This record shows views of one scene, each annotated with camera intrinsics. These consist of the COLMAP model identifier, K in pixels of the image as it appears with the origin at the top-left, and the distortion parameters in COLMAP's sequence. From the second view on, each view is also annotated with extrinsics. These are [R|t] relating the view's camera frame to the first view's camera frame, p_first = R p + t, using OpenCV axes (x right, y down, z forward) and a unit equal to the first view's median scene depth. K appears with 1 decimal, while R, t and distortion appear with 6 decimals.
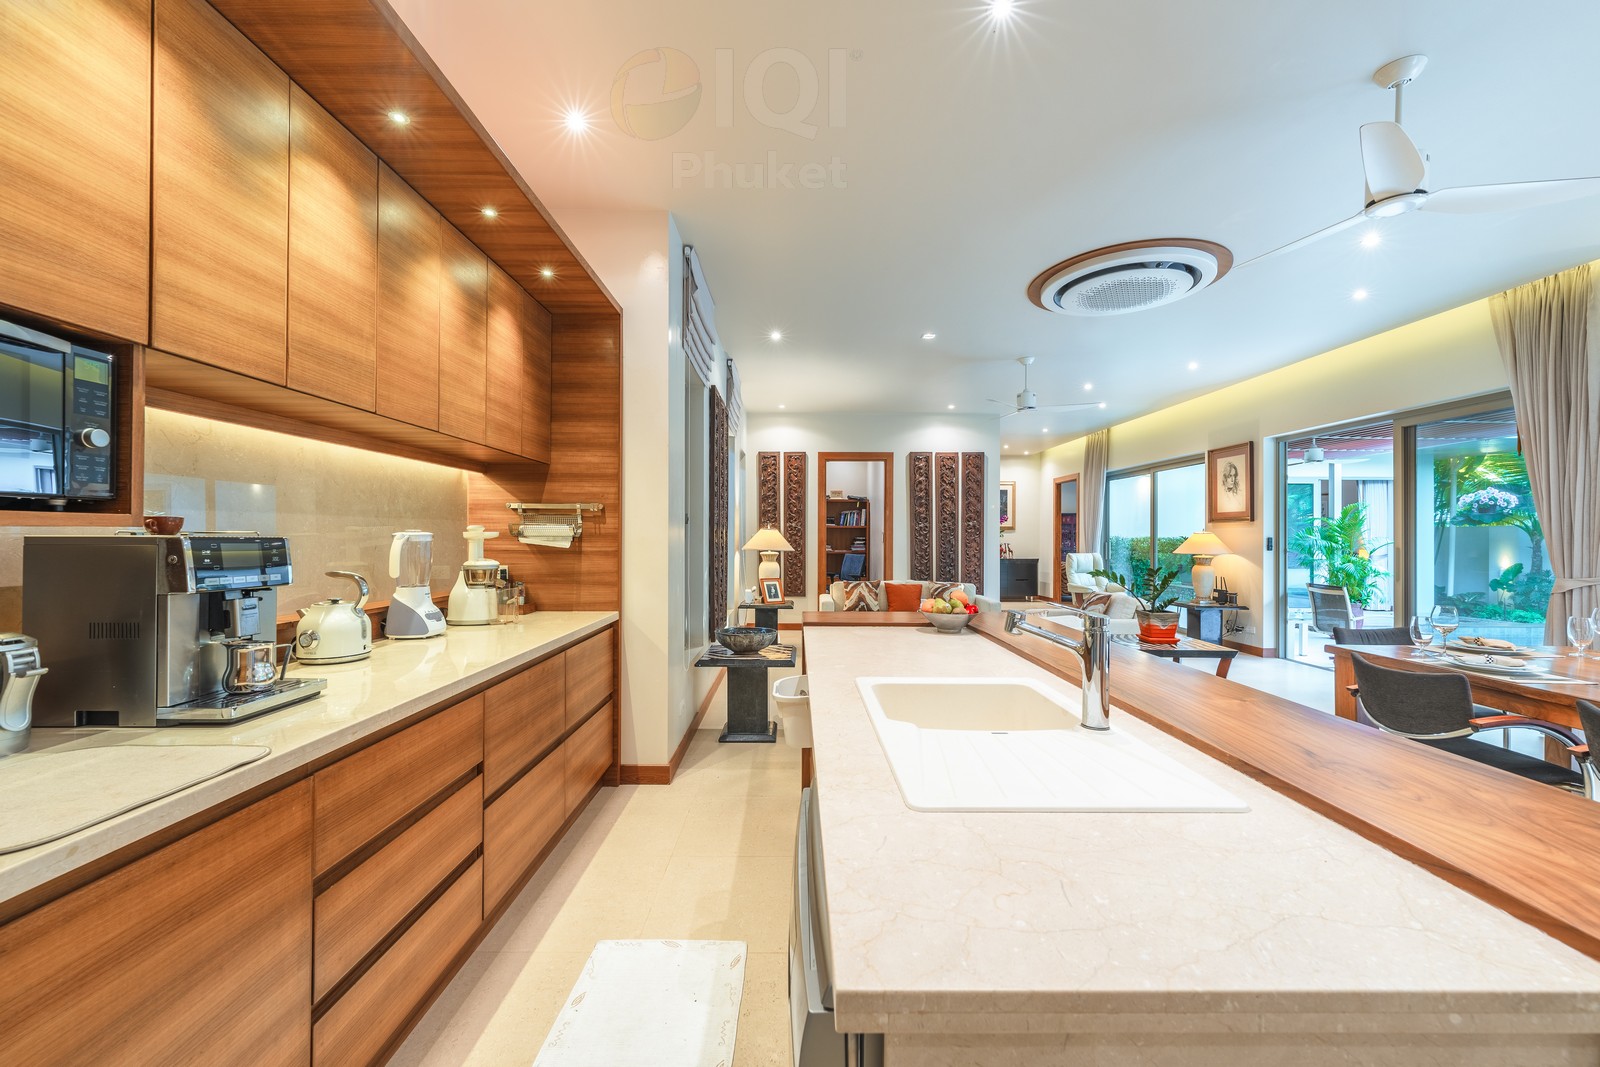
lens RADIAL K [[648.1, 0, 797.9], [0, 648.1, 533.4], [0, 0, 1]] dist [0.001855, 0.000098]
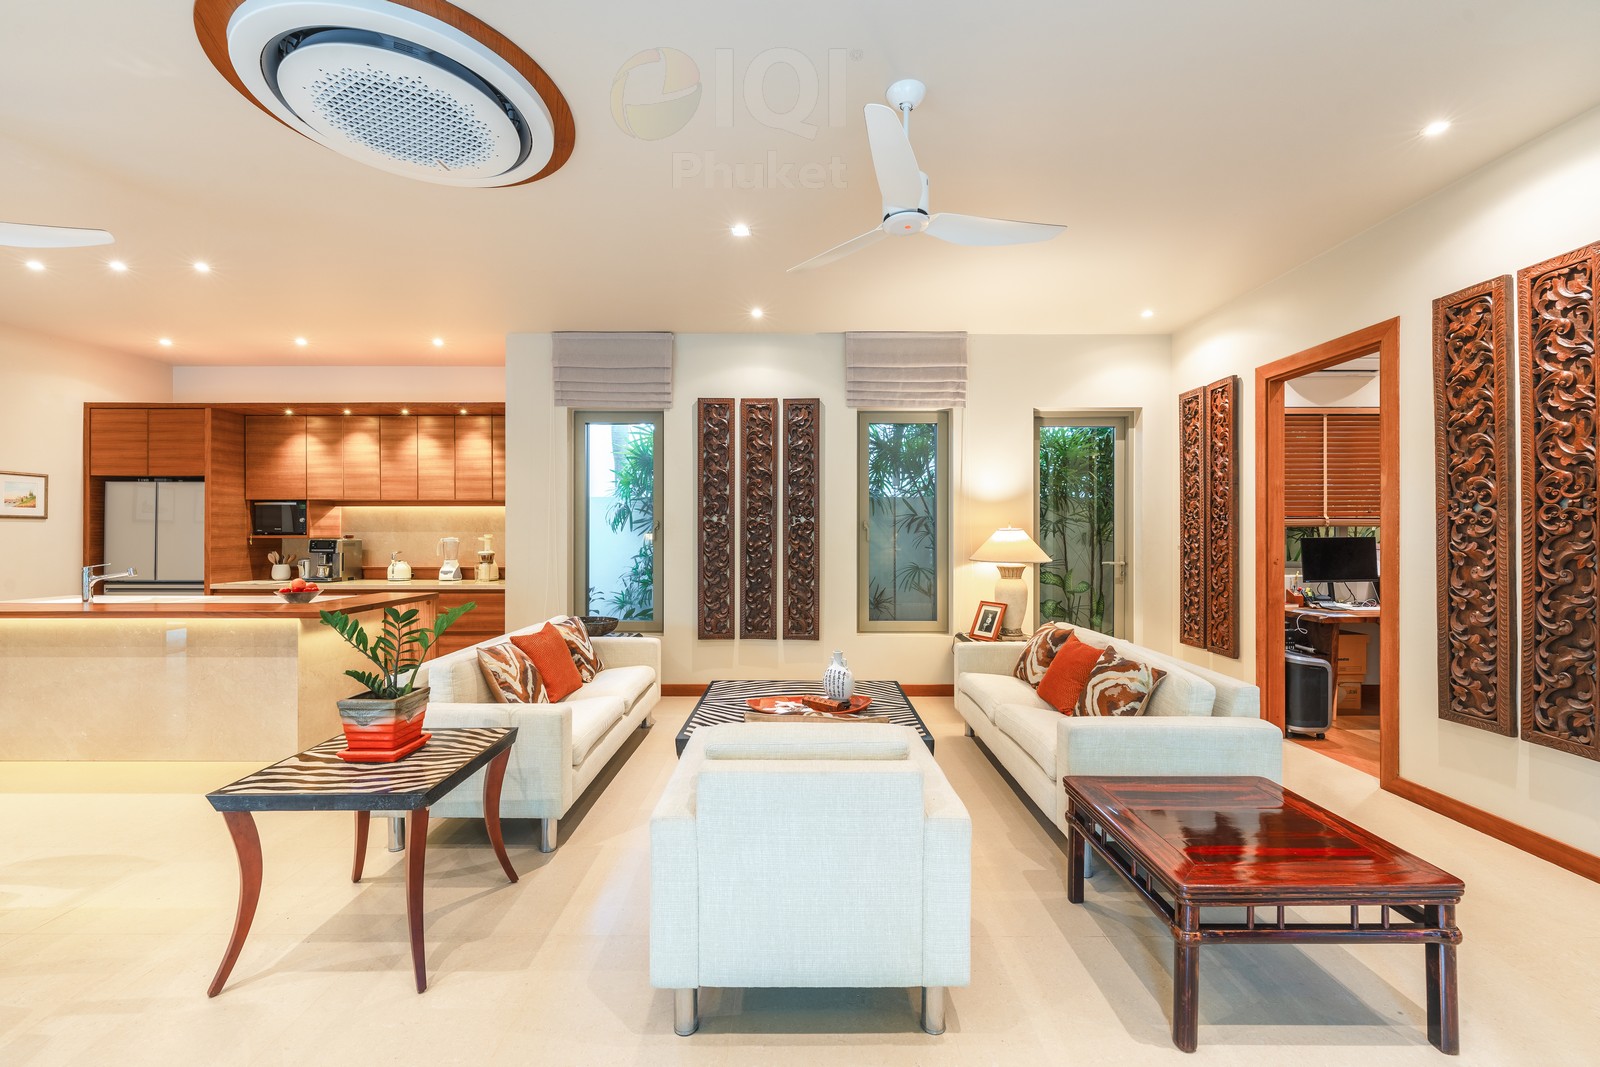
lens RADIAL K [[648.1, 0, 799.4], [0, 648.1, 532.8], [0, 0, 1]] dist [0.001855, 0.000098]
pose [[-0.008242, -0.006299, -0.999946, 0.644675], [0.005785, 0.999963, -0.006347, -0.000459], [0.999949, -0.005837, -0.008205, 0.807161]]
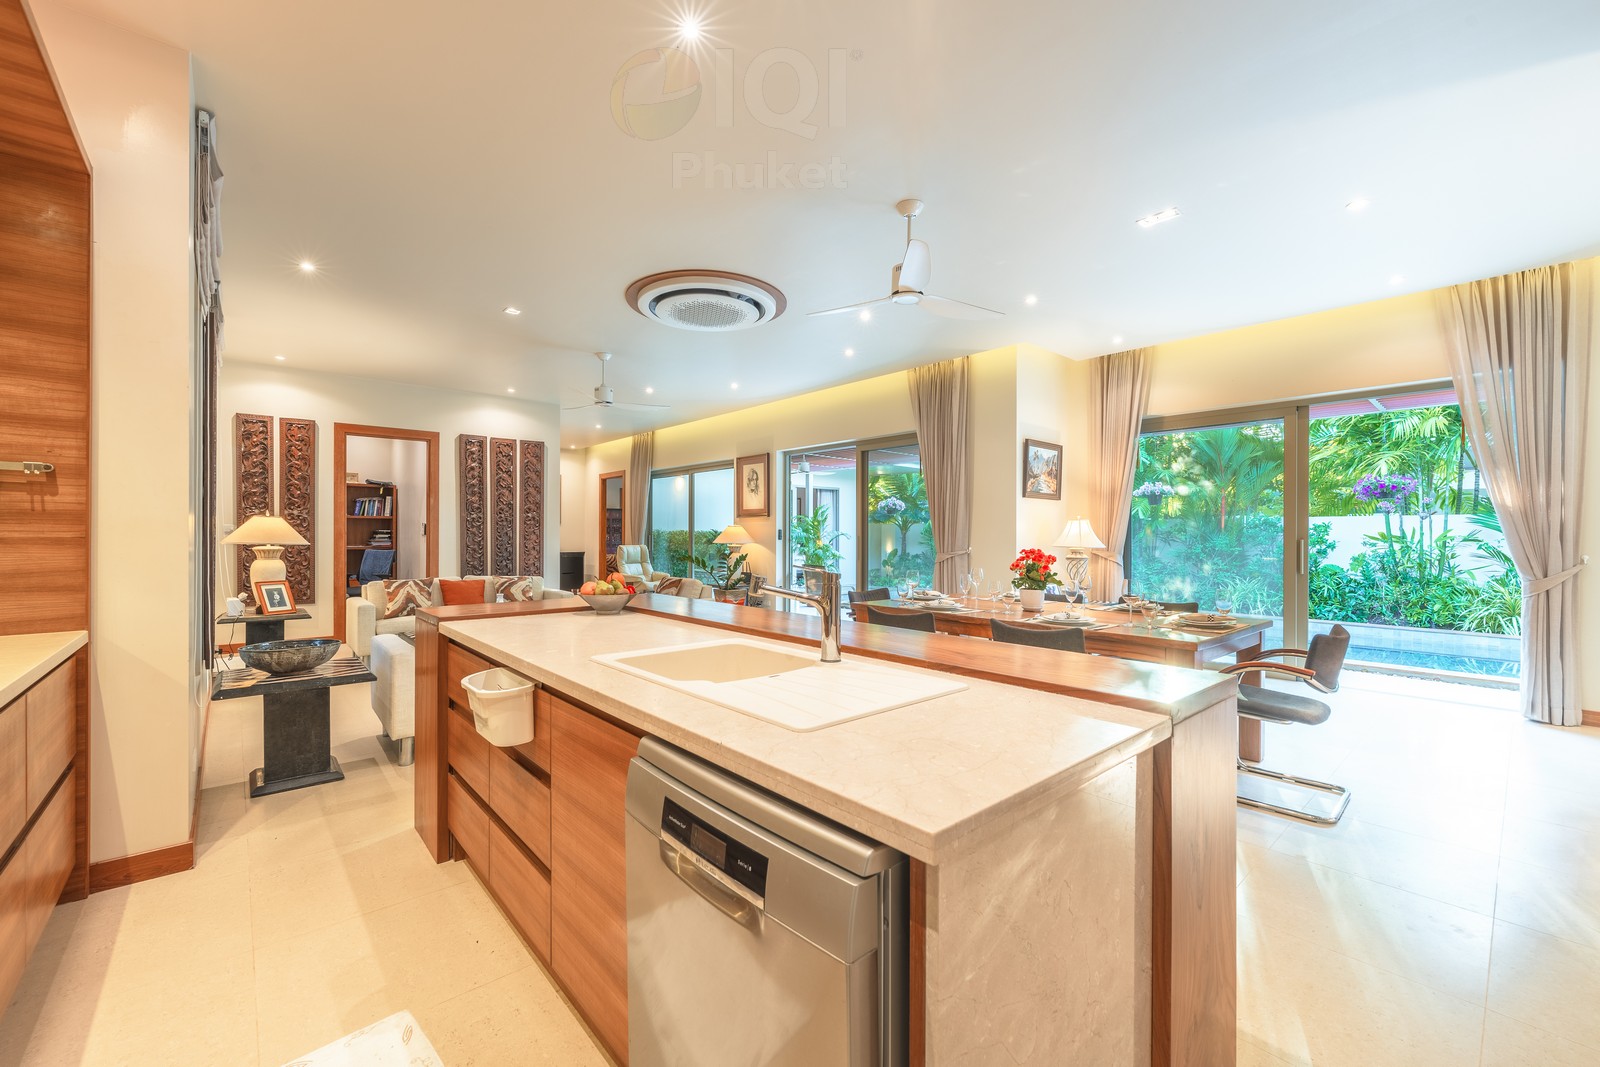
lens RADIAL K [[648.1, 0, 801.0], [0, 648.1, 532.3], [0, 0, 1]] dist [0.001855, 0.000098]
pose [[0.752876, 0.000622, 0.658162, -0.076598], [-0.003148, 0.999992, 0.002655, 0.008112], [-0.658155, -0.004071, 0.752872, 0.015943]]
